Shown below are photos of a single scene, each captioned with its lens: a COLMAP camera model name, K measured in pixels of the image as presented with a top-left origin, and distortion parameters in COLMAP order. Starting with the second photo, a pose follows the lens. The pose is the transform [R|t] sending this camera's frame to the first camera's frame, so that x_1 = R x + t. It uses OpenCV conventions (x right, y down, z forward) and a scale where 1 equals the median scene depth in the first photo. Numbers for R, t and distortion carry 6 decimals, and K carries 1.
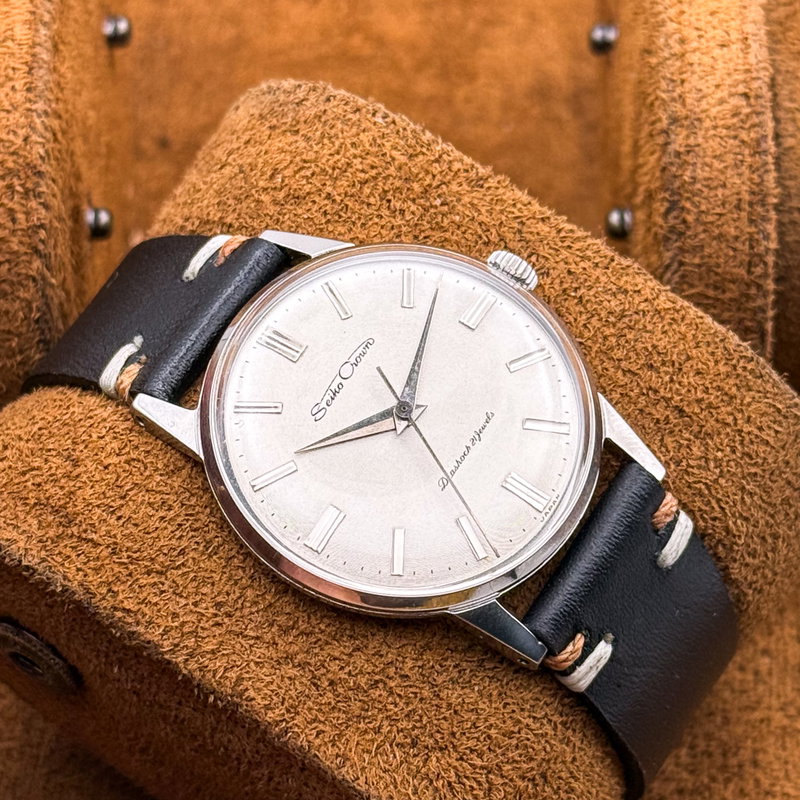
lens RADIAL K [[2790.1, 0, 399.6], [0, 2790.1, 432.5], [0, 0, 1]] dist [-0.013004, 5.185927]
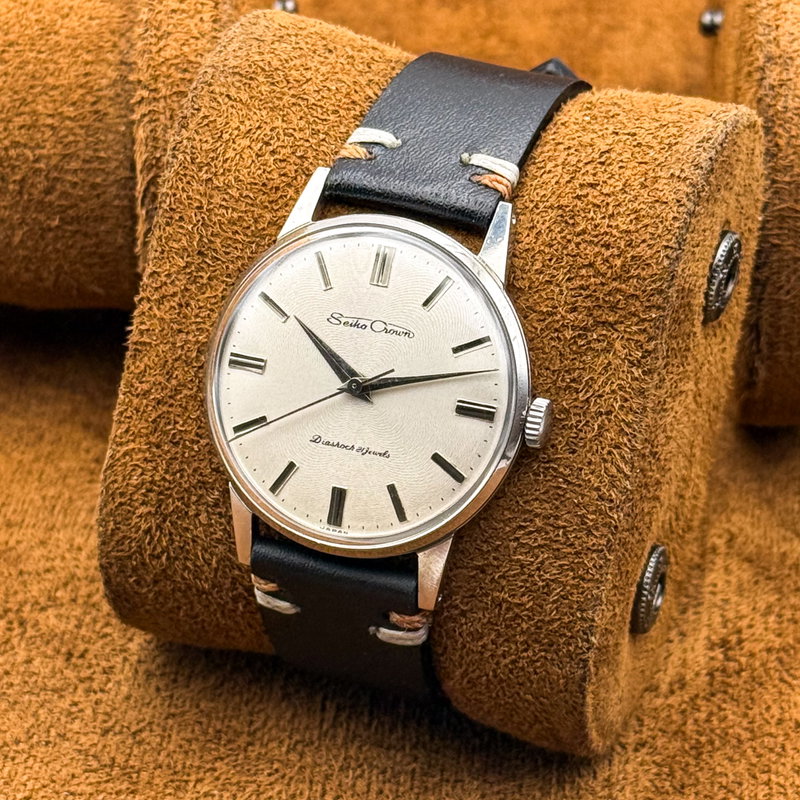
lens RADIAL K [[2790.1, 0, 399.6], [0, 2790.1, 432.5], [0, 0, 1]] dist [-0.013004, 5.185927]
pose [[0.312680, 0.934151, -0.172028, 0.217788], [-0.679829, 0.346574, 0.646311, -0.738973], [0.663373, -0.085139, 0.743430, 0.128089]]
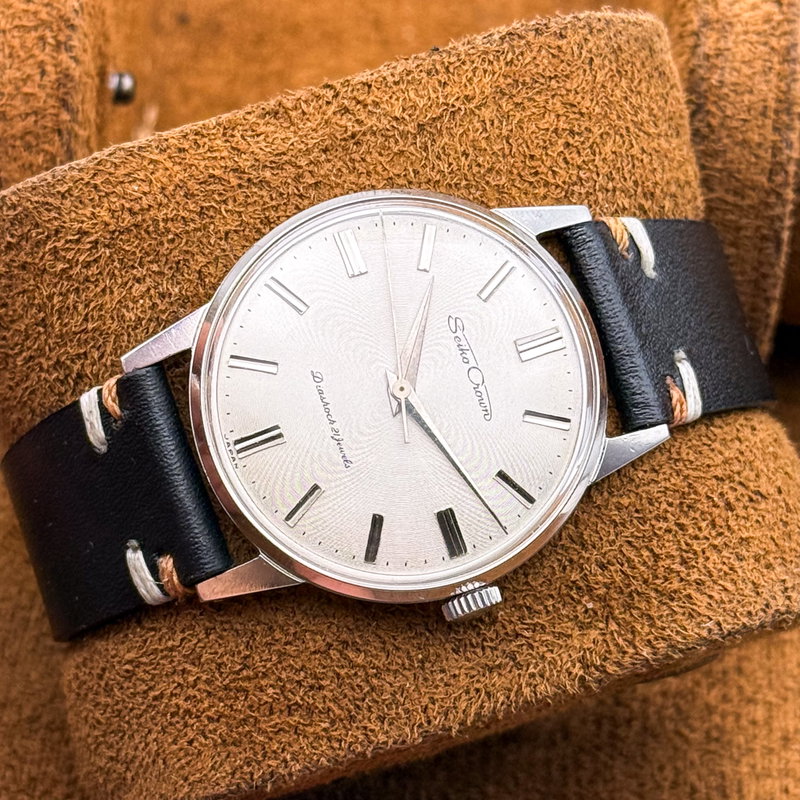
lens RADIAL K [[2790.1, 0, 399.6], [0, 2790.1, 432.5], [0, 0, 1]] dist [-0.013004, 5.185927]
pose [[-0.609803, 0.760860, -0.221884, 0.216905], [-0.762388, -0.486635, 0.426557, -0.406798], [0.216573, 0.429277, 0.876822, 0.152379]]
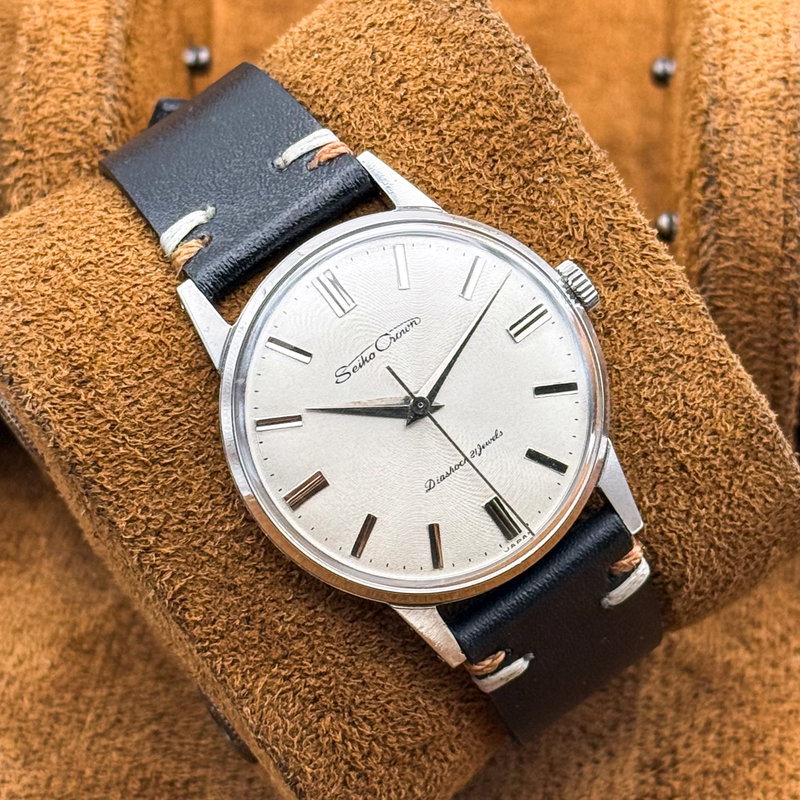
lens RADIAL K [[2790.1, 0, 399.6], [0, 2790.1, 432.5], [0, 0, 1]] dist [-0.013004, 5.185927]
pose [[0.933420, 0.357594, 0.029221, -0.030387], [-0.346341, 0.876784, 0.333614, -0.322637], [0.093678, -0.321522, 0.942257, 0.028081]]
